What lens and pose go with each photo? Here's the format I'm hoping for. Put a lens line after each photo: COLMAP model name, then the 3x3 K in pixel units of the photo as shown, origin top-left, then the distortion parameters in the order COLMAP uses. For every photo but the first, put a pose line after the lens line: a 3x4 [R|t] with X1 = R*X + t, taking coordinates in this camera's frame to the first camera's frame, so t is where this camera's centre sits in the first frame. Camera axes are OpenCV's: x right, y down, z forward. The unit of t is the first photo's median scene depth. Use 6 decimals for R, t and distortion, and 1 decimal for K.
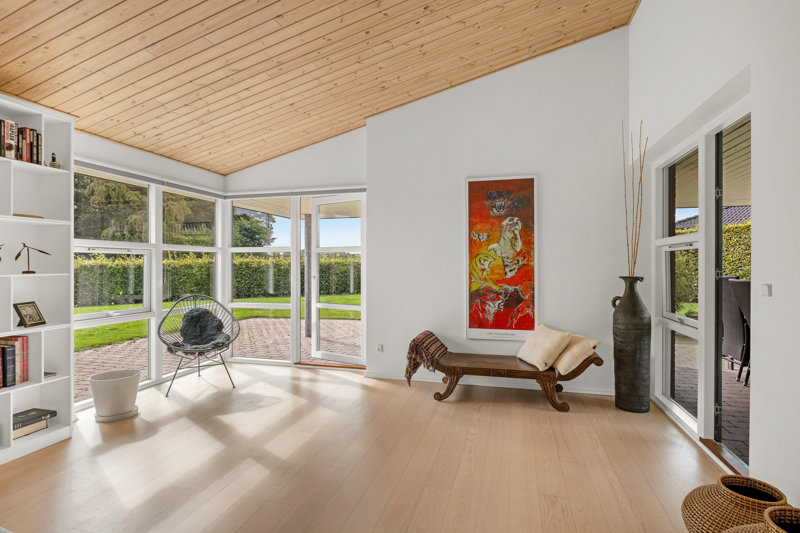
lens RADIAL K [[422.0, 0, 400.0], [0, 422.0, 266.5], [0, 0, 1]] dist [-0.079219, -0.000138]
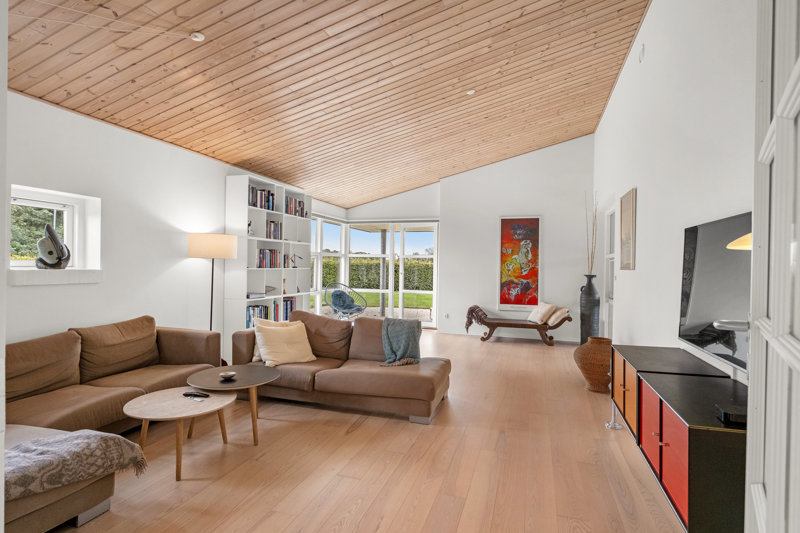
lens RADIAL K [[422.0, 0, 400.0], [0, 422.0, 266.5], [0, 0, 1]] dist [-0.079219, -0.000138]
pose [[0.998059, 0.015879, -0.060219, -0.149336], [-0.016088, 0.999866, -0.002981, 0.005039], [0.060164, 0.003944, 0.998181, -0.769538]]
